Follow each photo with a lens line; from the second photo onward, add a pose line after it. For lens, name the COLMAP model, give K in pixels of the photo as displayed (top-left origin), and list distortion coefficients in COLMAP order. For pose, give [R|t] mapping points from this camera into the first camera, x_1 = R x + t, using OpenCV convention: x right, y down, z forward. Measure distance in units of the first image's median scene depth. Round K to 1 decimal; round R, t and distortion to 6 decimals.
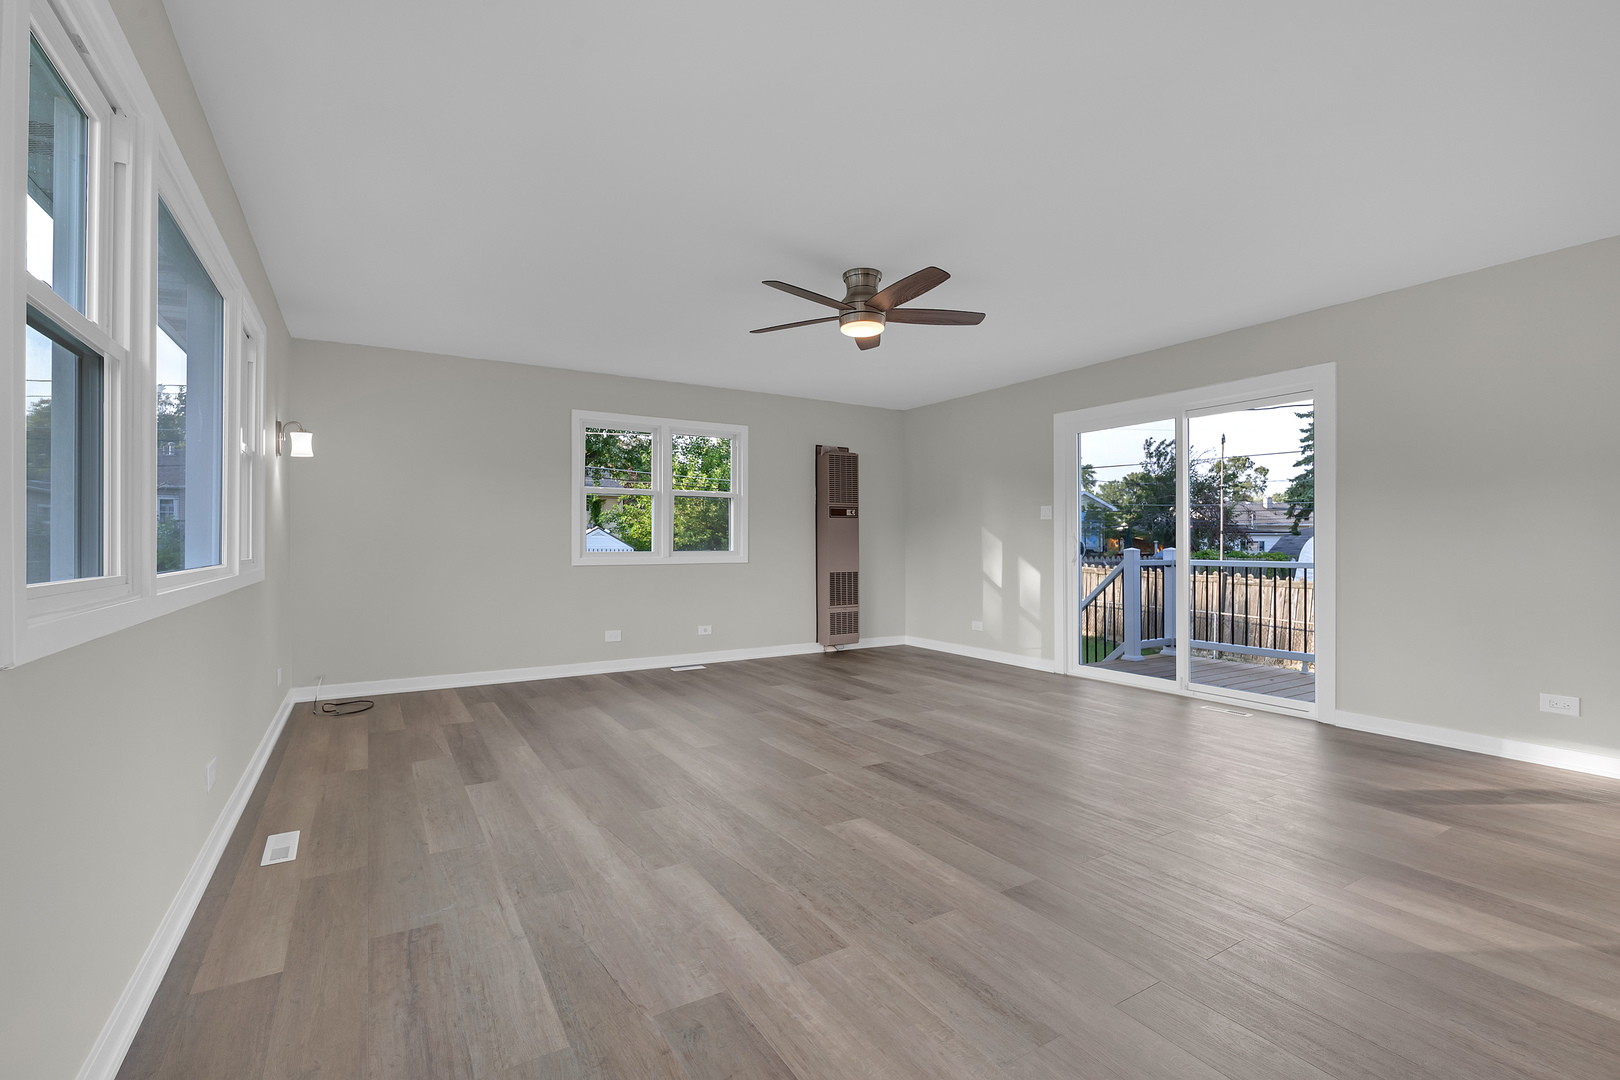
lens RADIAL K [[711.2, 0, 805.4], [0, 711.2, 539.5], [0, 0, 1]] dist [0.003940, -0.001202]
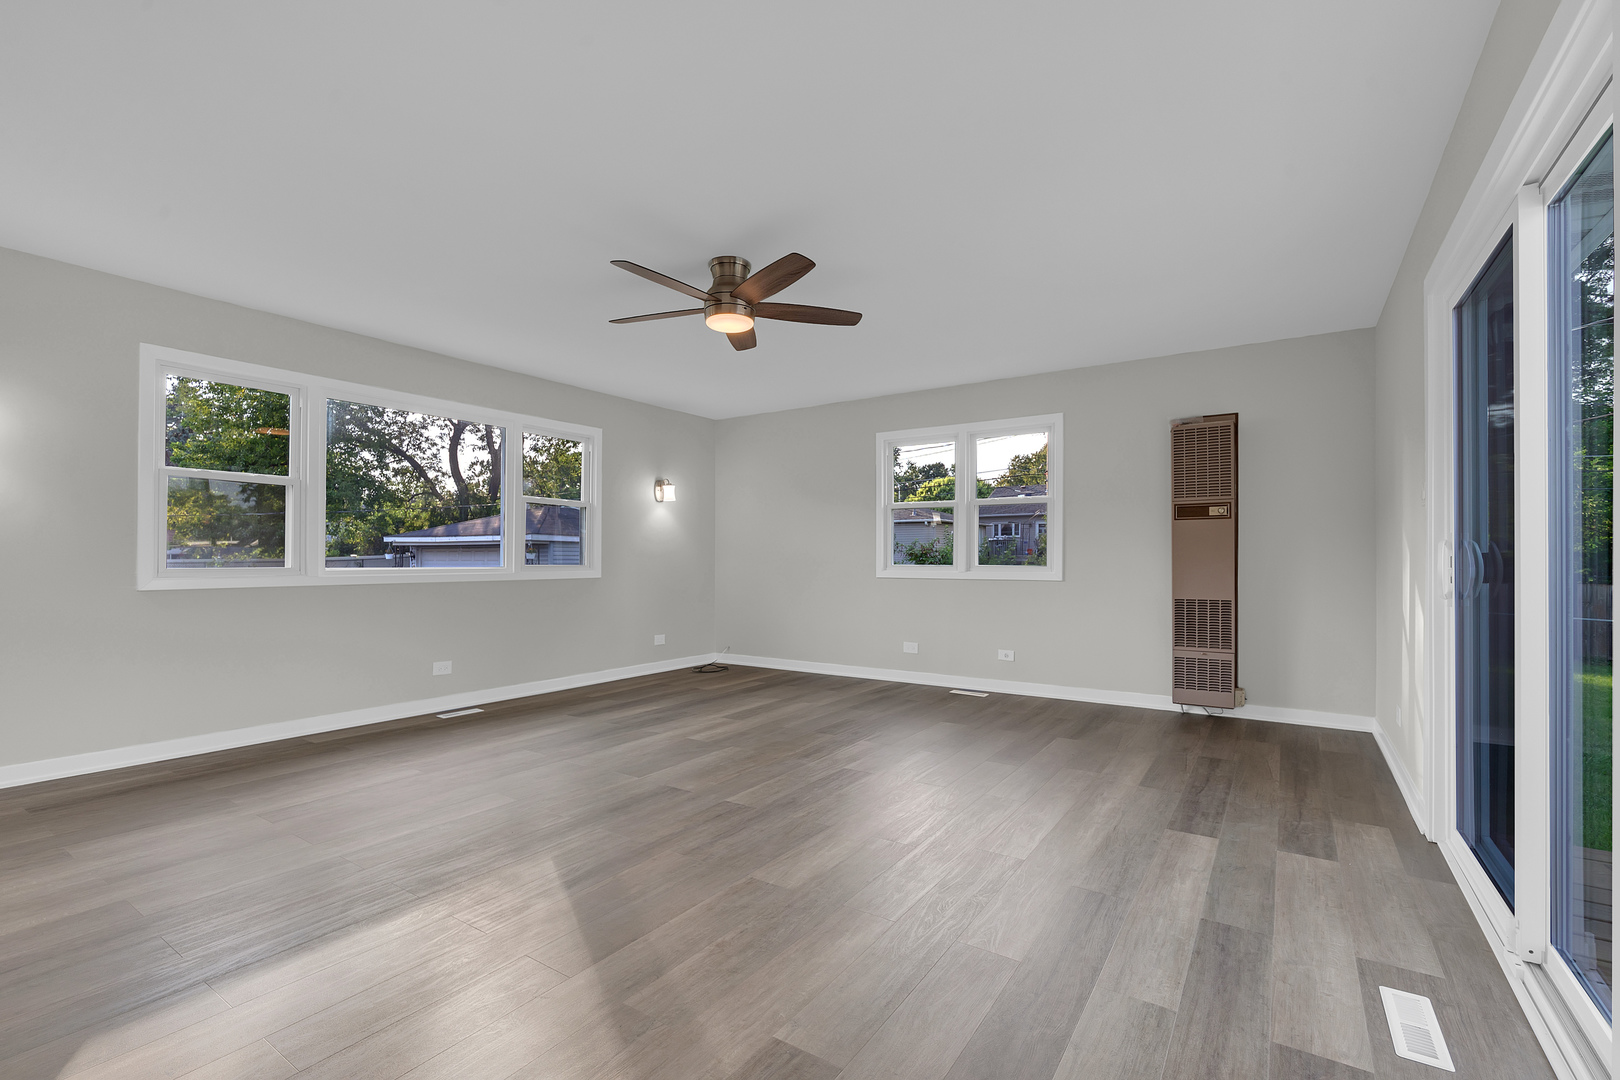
lens RADIAL K [[711.2, 0, 815.0], [0, 711.2, 554.8], [0, 0, 1]] dist [0.003940, -0.001202]
pose [[0.417008, -0.003835, -0.908895, 0.935105], [0.007022, 0.999975, -0.000998, 0.002927], [0.908876, -0.005966, 0.417025, 0.686792]]
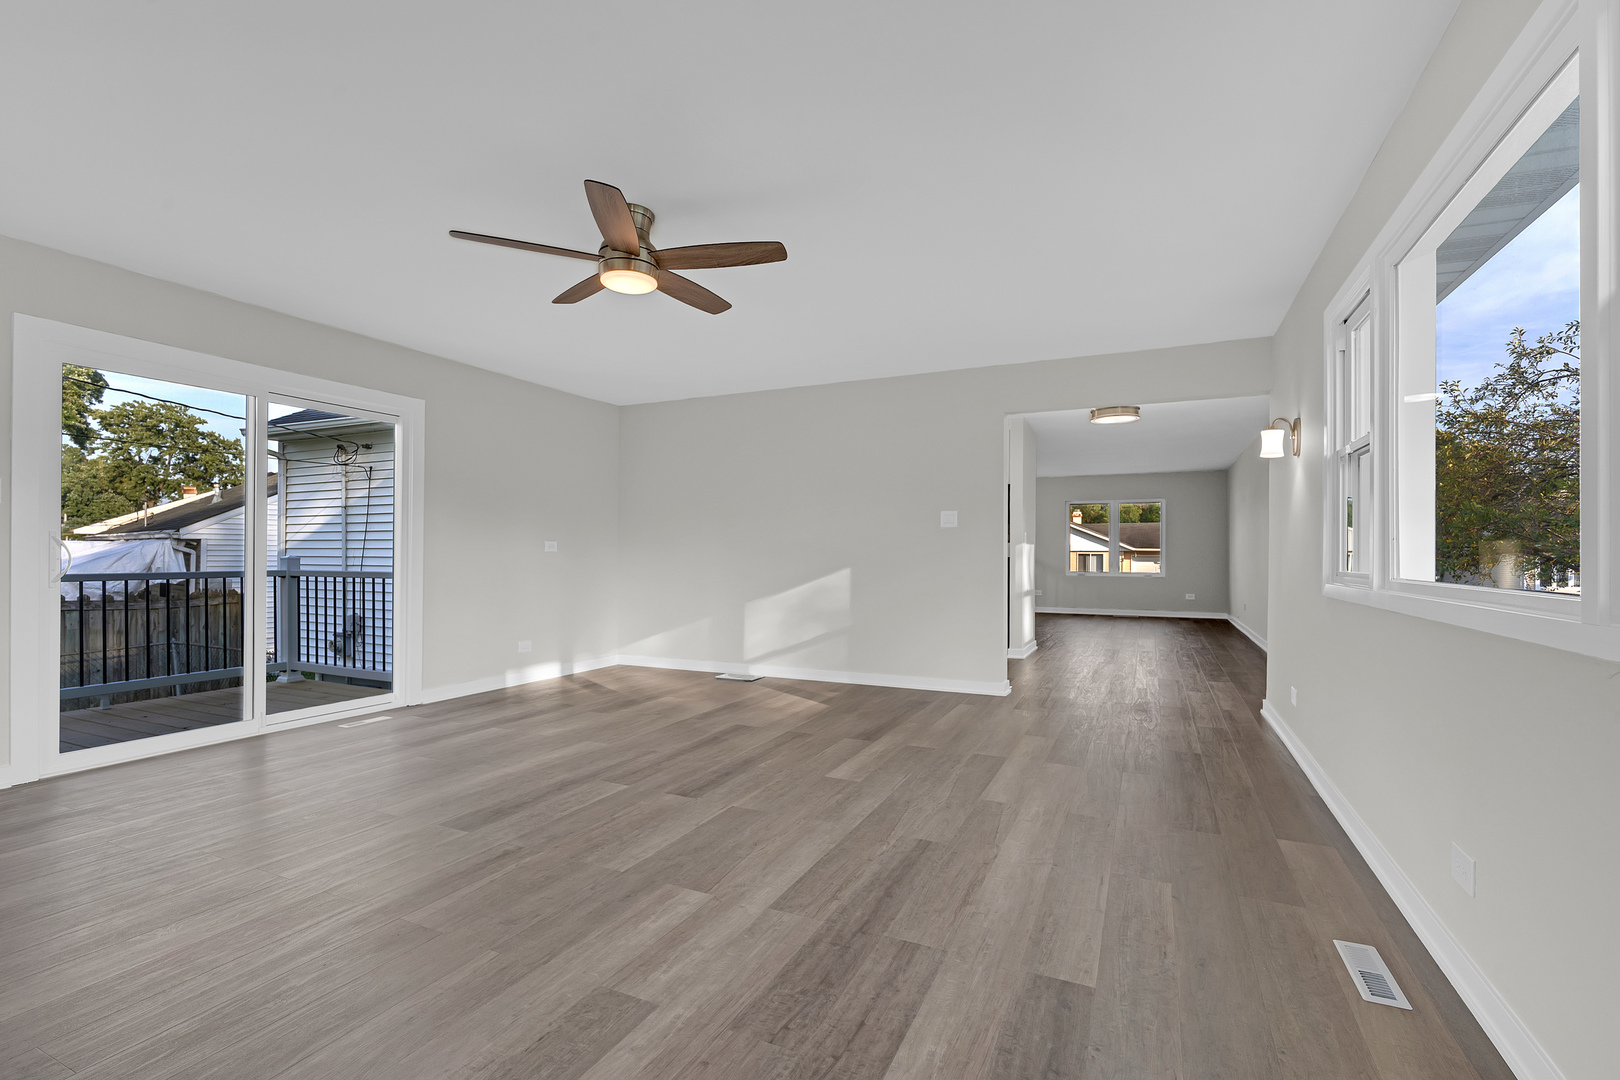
lens RADIAL K [[711.2, 0, 801.6], [0, 711.2, 552.8], [0, 0, 1]] dist [0.003940, -0.001202]
pose [[-0.532806, -0.000708, 0.846237, -0.669950], [-0.008647, 0.999952, -0.004608, 0.008263], [-0.846194, -0.009773, -0.532786, 1.209368]]
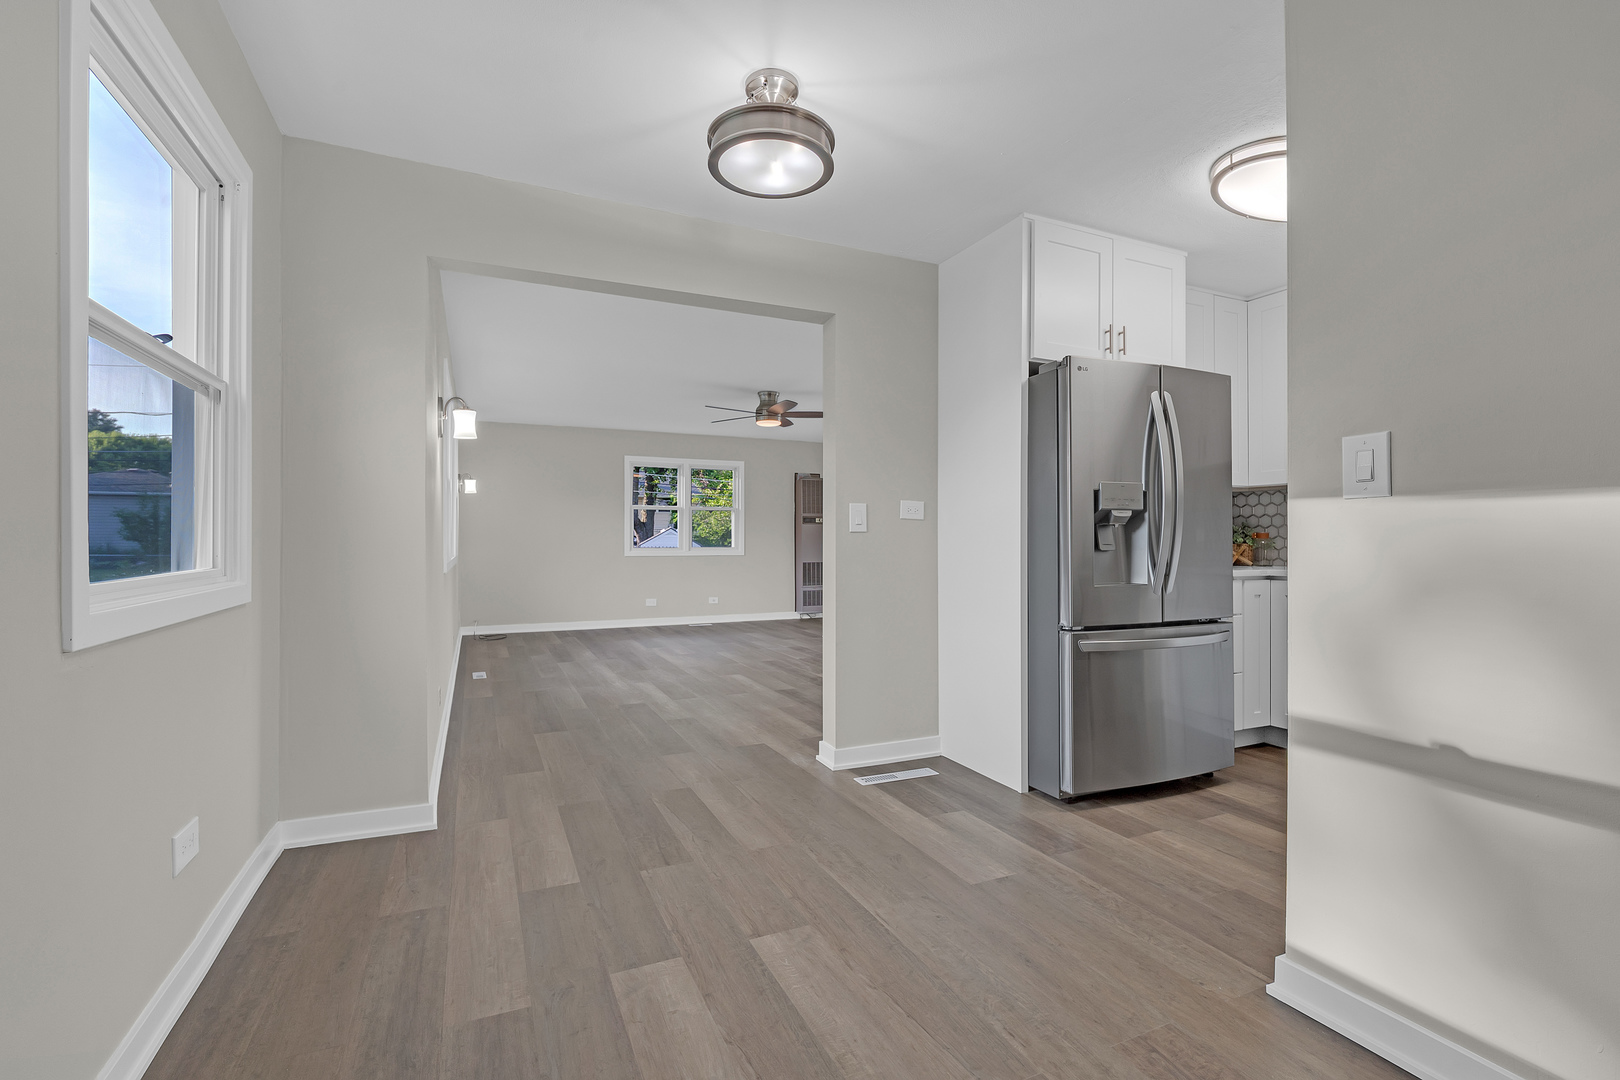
lens RADIAL K [[711.2, 0, 814.8], [0, 711.2, 540.3], [0, 0, 1]] dist [0.003940, -0.001202]
pose [[0.994516, 0.001408, -0.104571, 0.371983], [-0.001010, 0.999992, 0.003862, -0.007019], [0.104576, -0.003736, 0.994510, -0.755148]]
